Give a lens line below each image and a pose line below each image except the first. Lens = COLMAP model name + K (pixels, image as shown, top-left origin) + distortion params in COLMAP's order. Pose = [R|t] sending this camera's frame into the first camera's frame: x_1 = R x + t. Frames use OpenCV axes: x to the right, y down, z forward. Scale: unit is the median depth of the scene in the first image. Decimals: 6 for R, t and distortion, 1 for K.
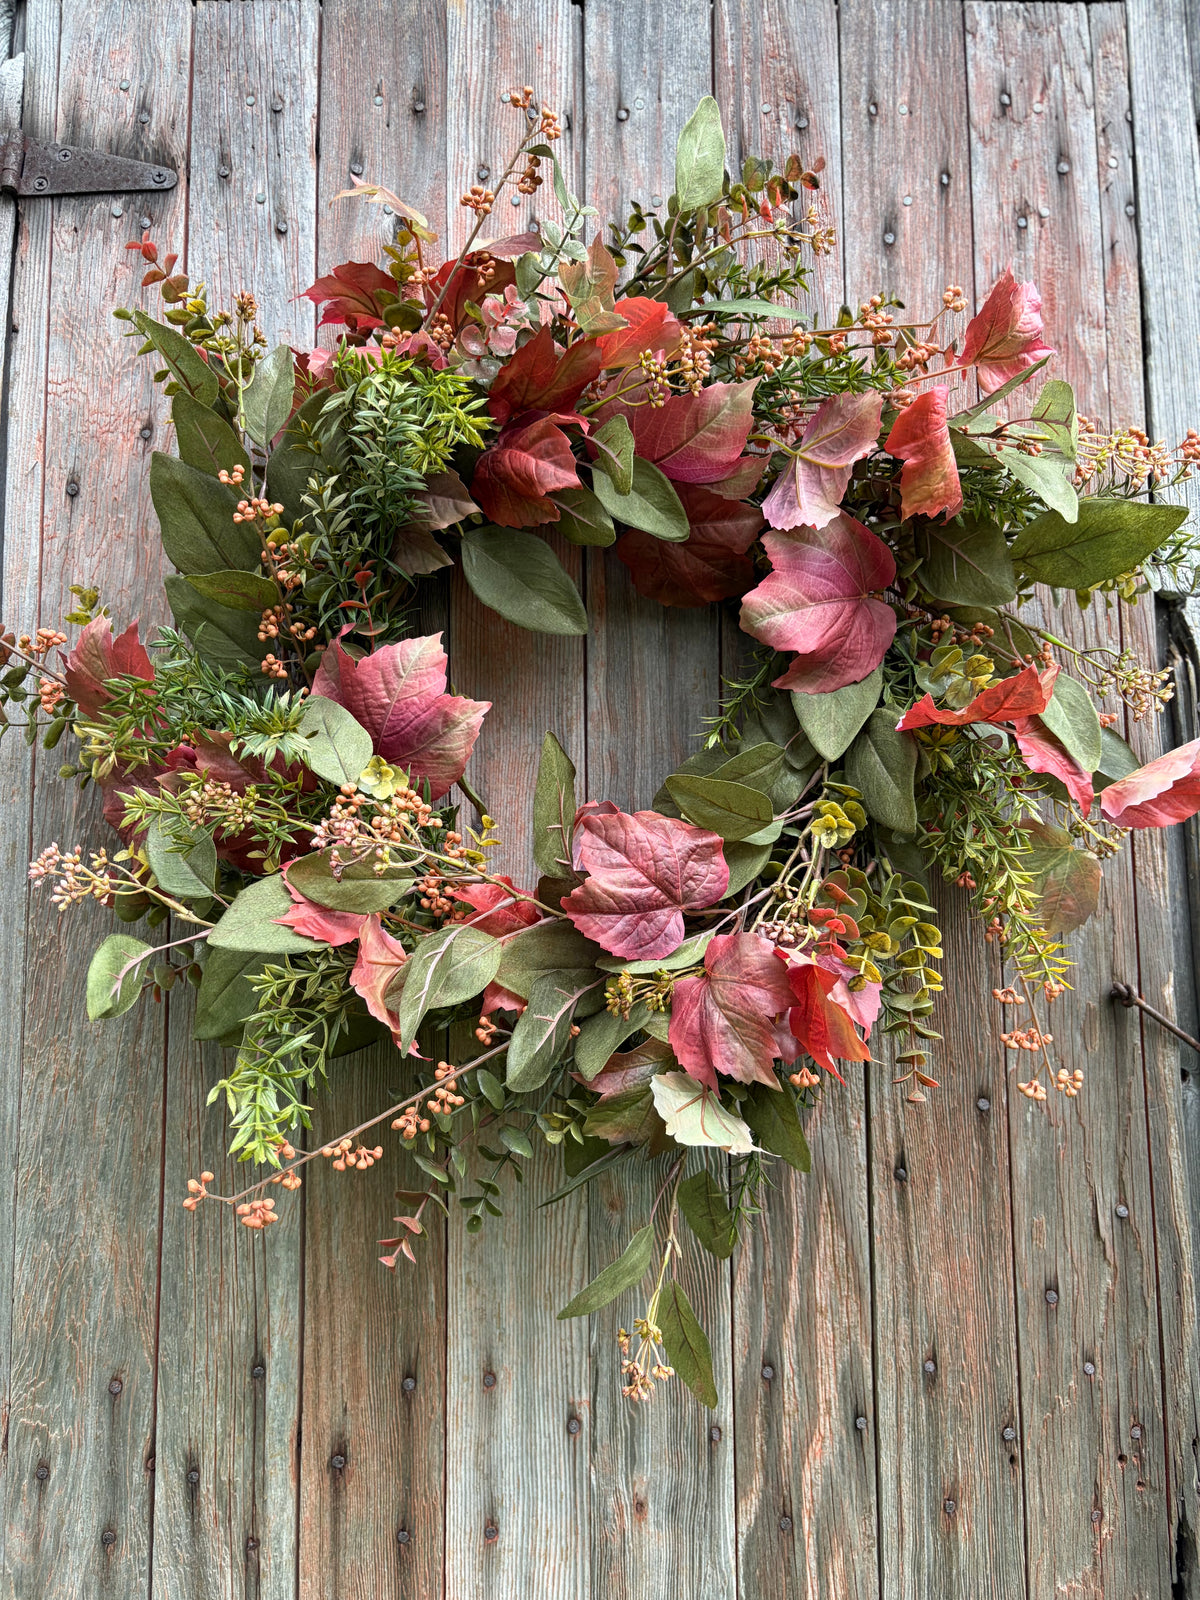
lens RADIAL K [[1231.3, 0, 608.6], [0, 1231.3, 803.6], [0, 0, 1]] dist [0.015118, -0.019350]
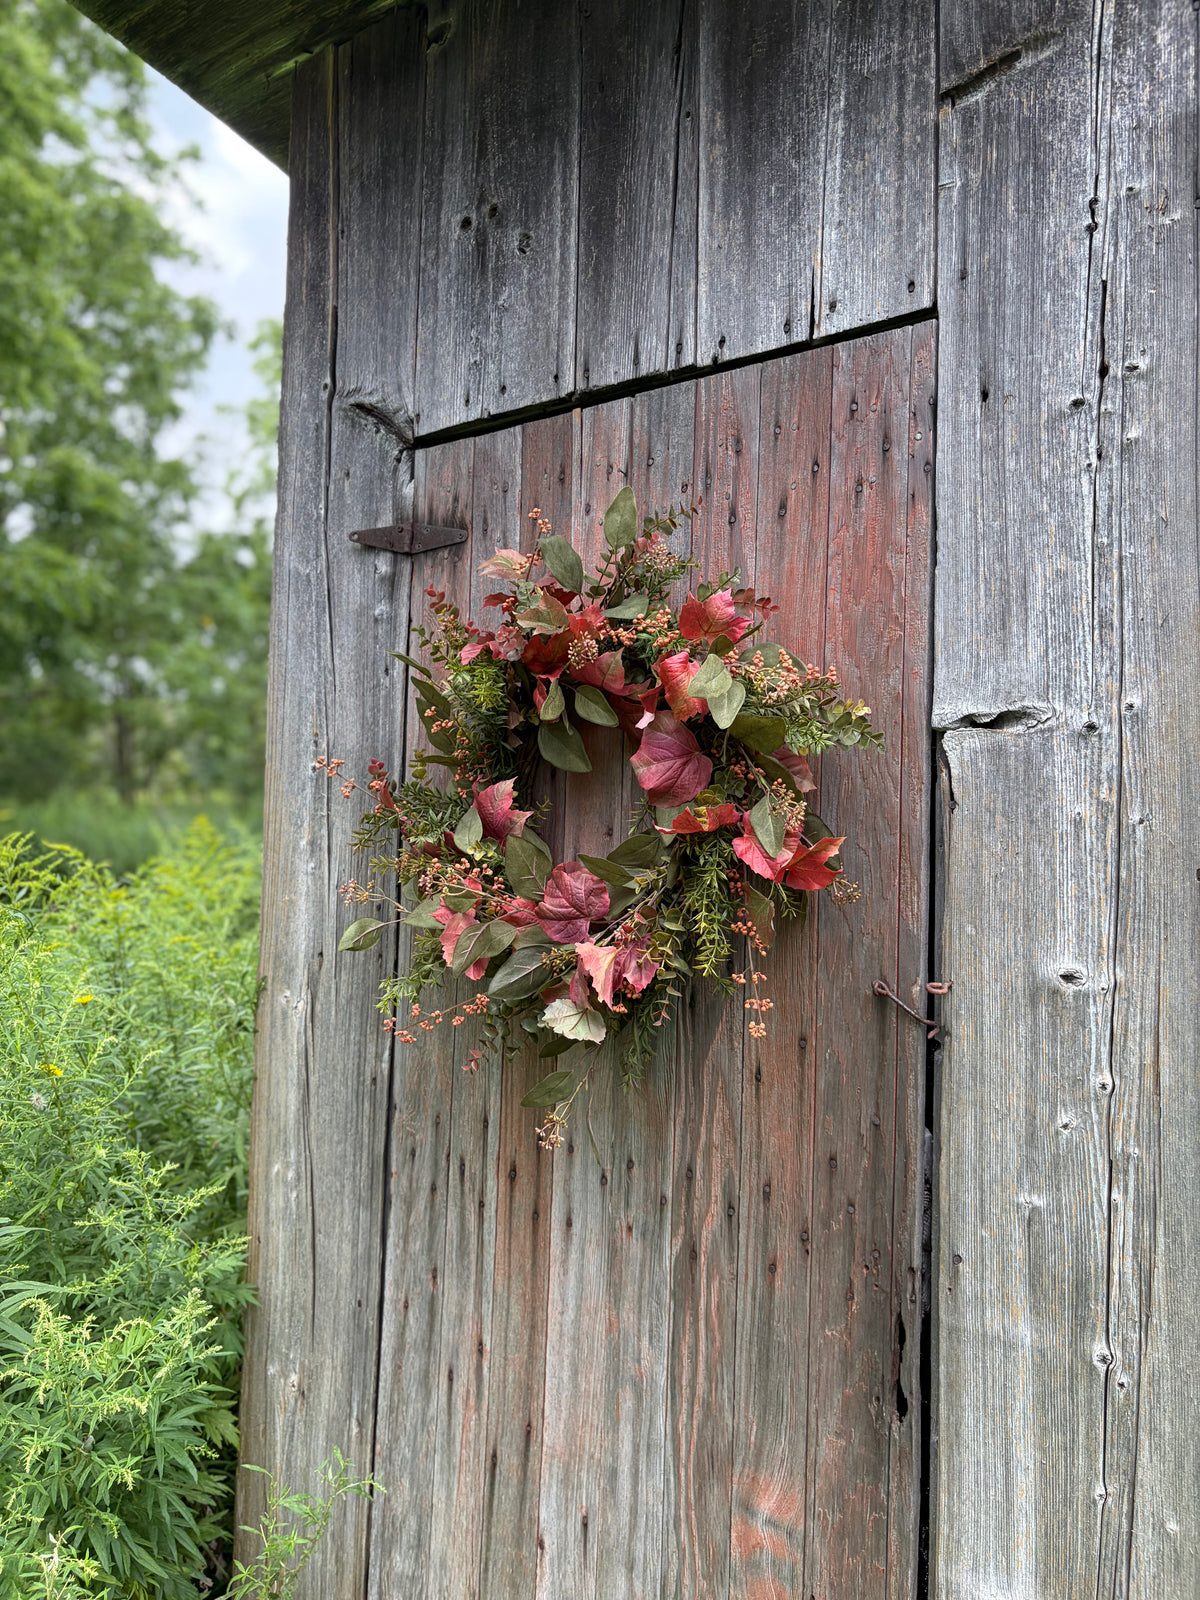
lens RADIAL K [[1231.3, 0, 595.0], [0, 1231.3, 790.2], [0, 0, 1]] dist [0.015118, -0.019350]
pose [[0.776550, 0.000661, -0.630055, 1.197429], [0.026443, 0.999084, 0.033640, -0.173718], [0.629500, -0.042783, 0.775821, -0.487036]]
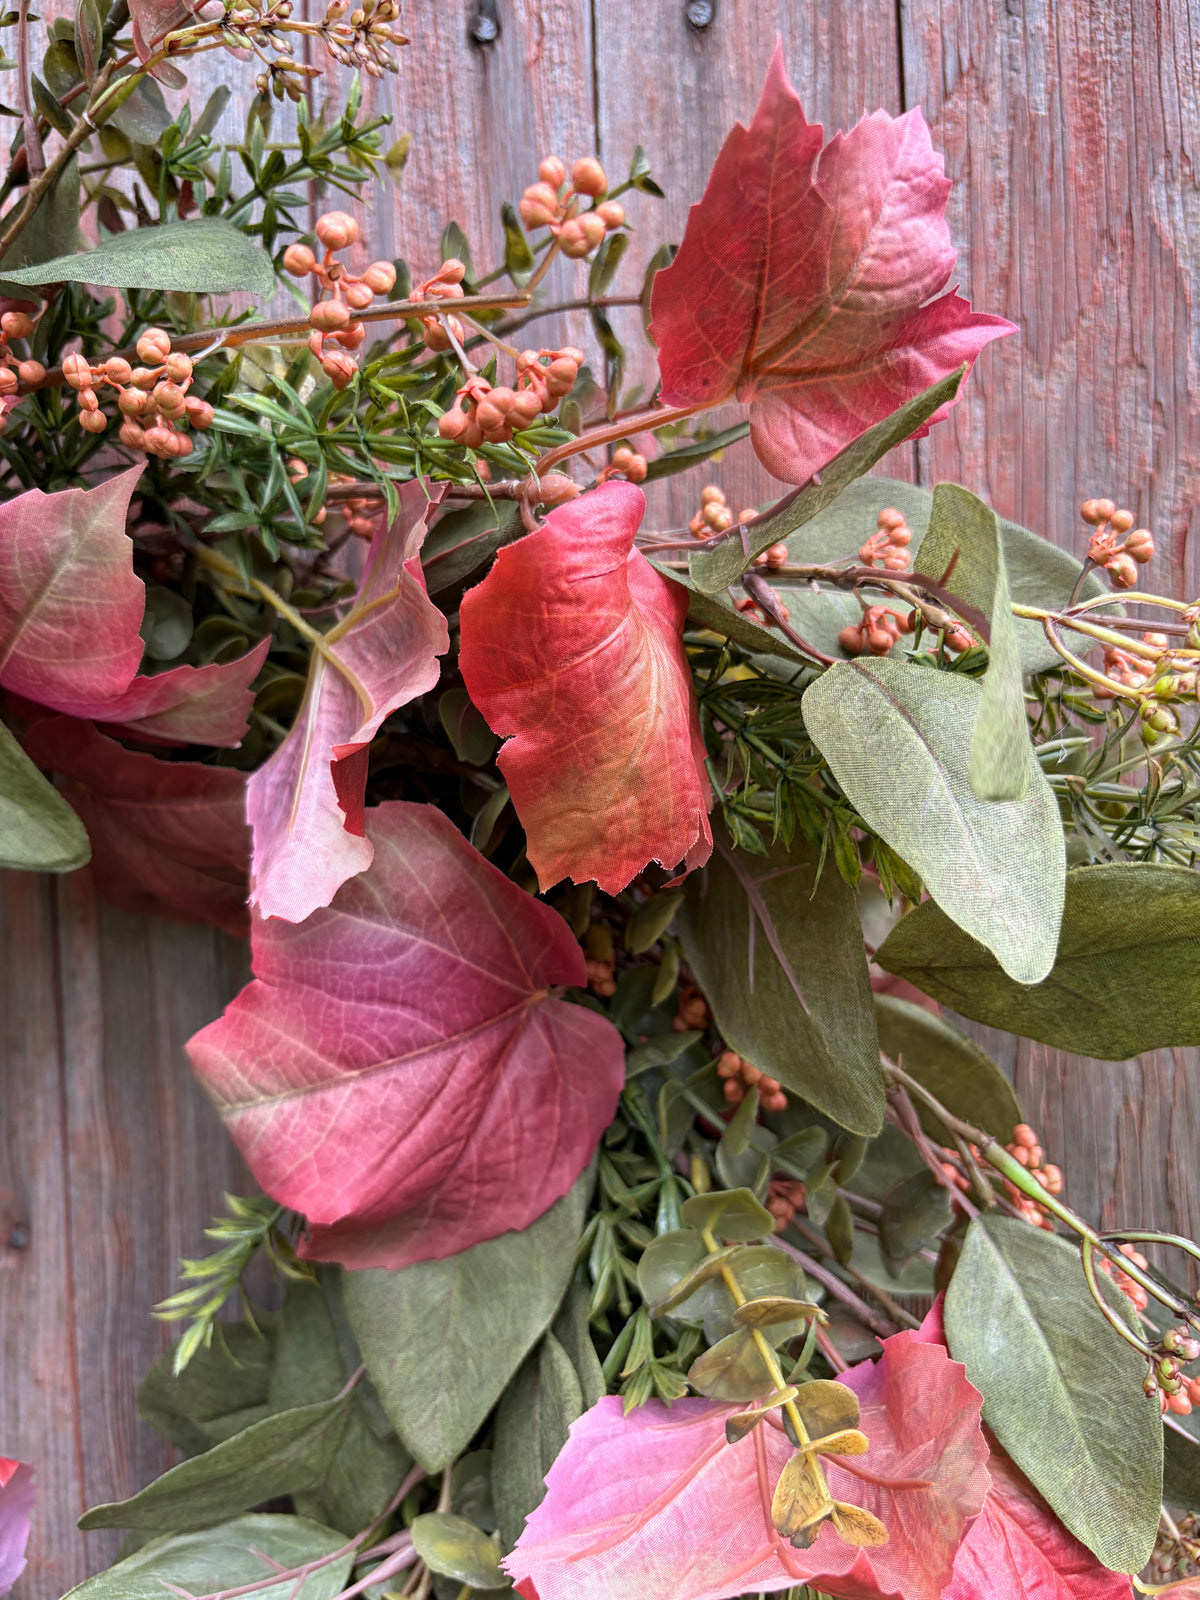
lens RADIAL K [[1231.3, 0, 597.1], [0, 1231.3, 809.4], [0, 0, 1]] dist [0.015118, -0.019350]
pose [[0.991990, -0.028961, -0.122949, 0.267717], [0.042150, 0.993465, 0.106071, -0.259366], [0.119074, -0.110403, 0.986728, 0.610918]]
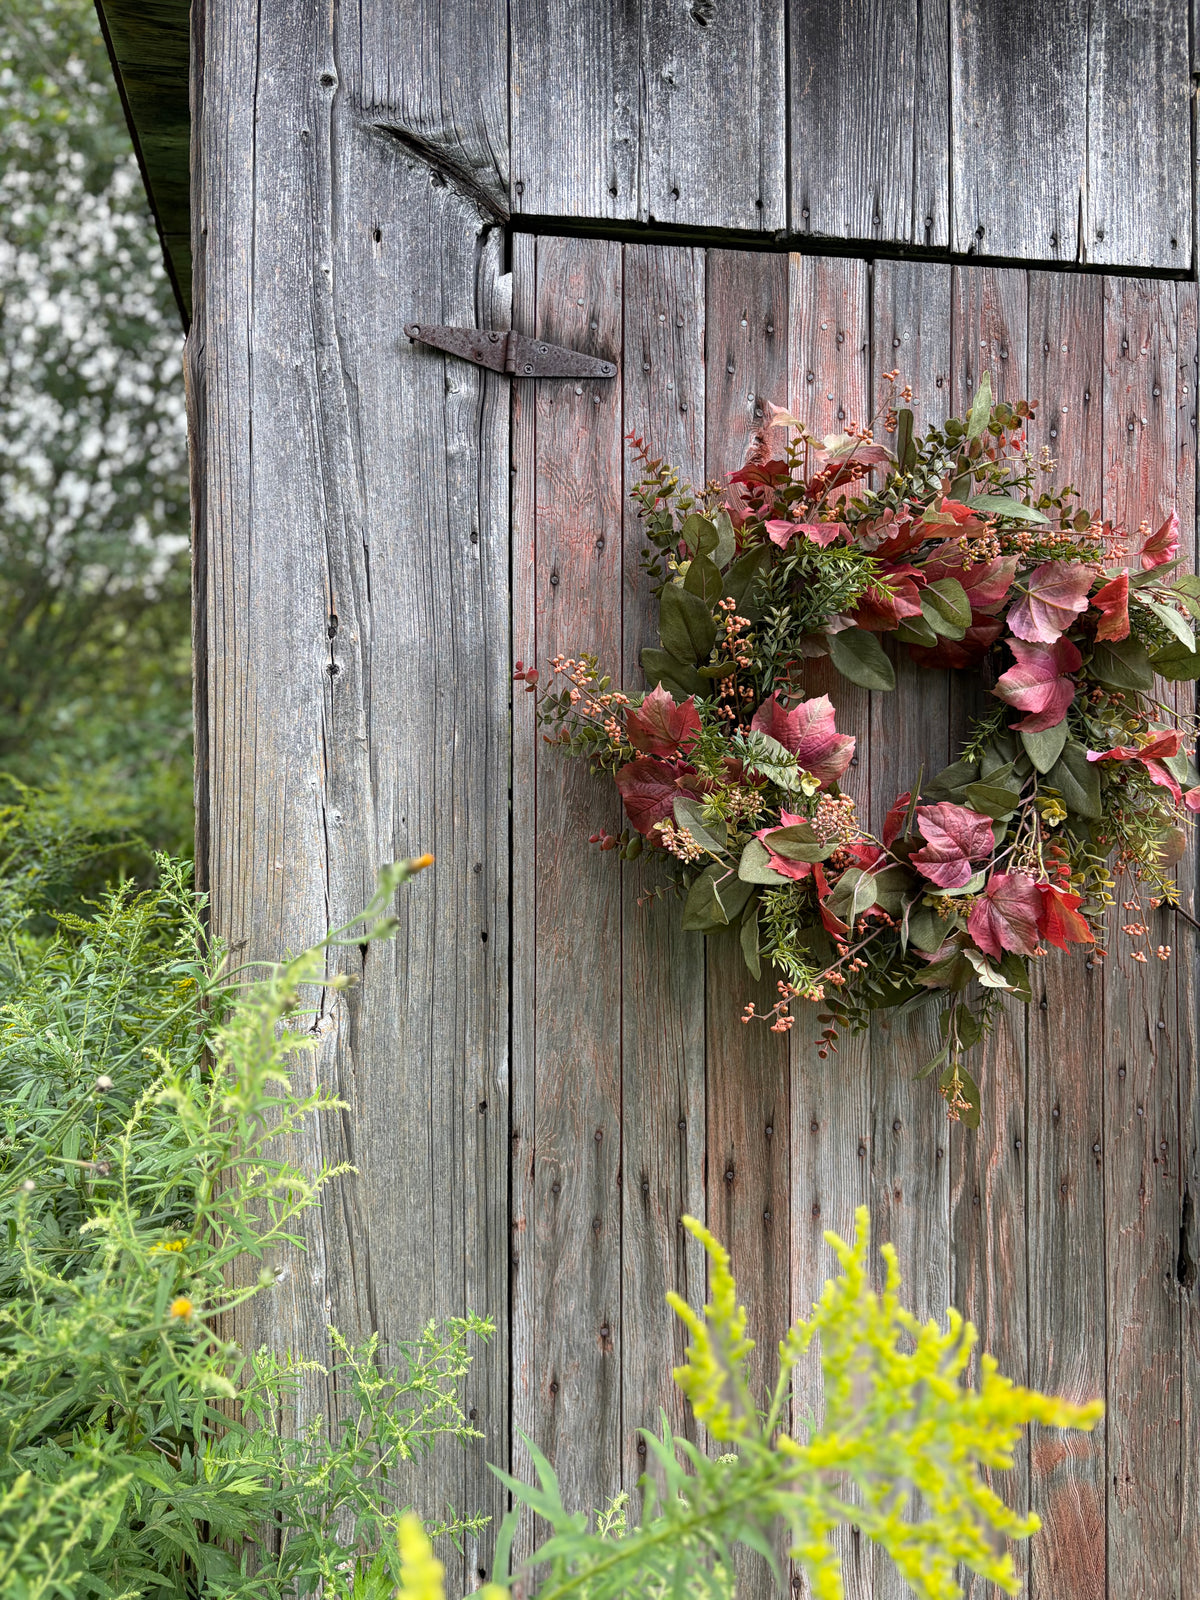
lens RADIAL K [[1231.3, 0, 605.0], [0, 1231.3, 798.6], [0, 0, 1]] dist [0.015118, -0.019350]
pose [[0.989750, 0.010618, 0.142414, -0.644023], [-0.024153, 0.995312, 0.093652, -0.139651], [-0.140752, -0.096131, 0.985367, -0.607204]]
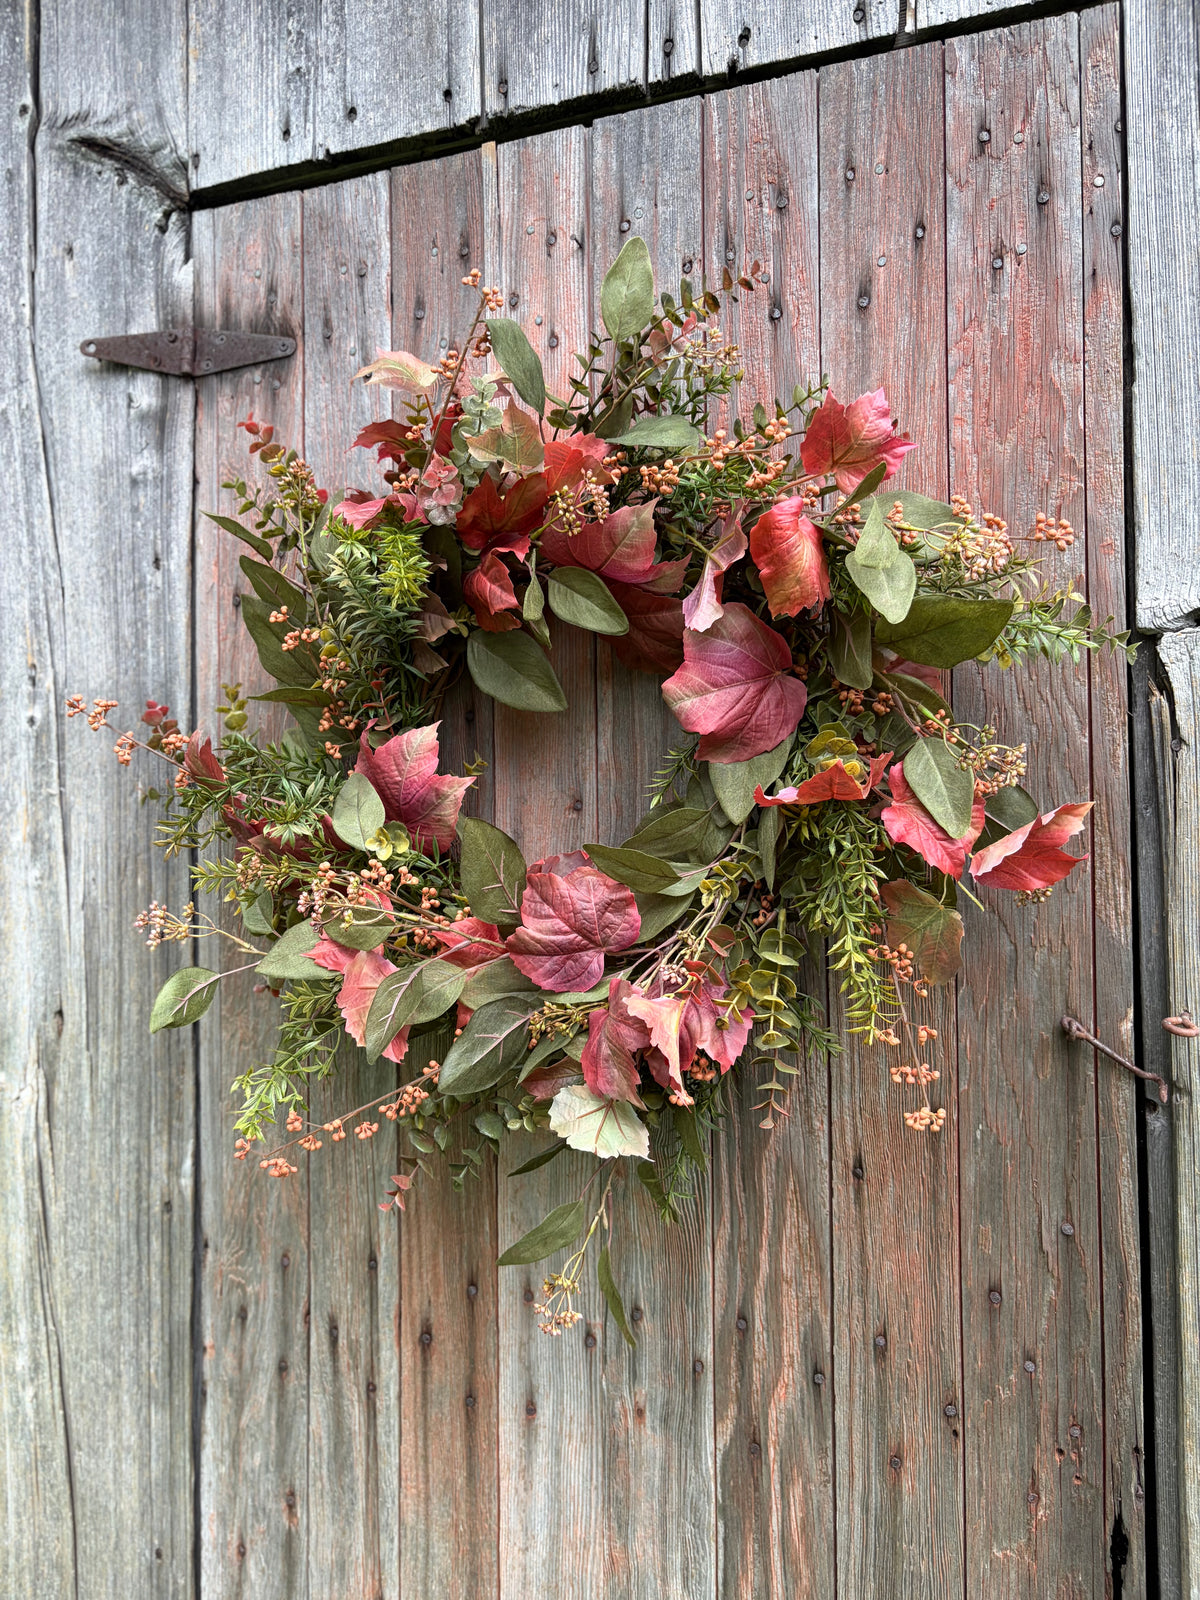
lens RADIAL K [[1231.3, 0, 601.6], [0, 1231.3, 793.6], [0, 0, 1]] dist [0.015118, -0.019350]
pose [[0.925030, -0.008441, -0.379801, 0.471010], [0.040866, 0.996163, 0.077391, -0.148055], [0.377690, -0.087110, 0.921825, -0.101893]]
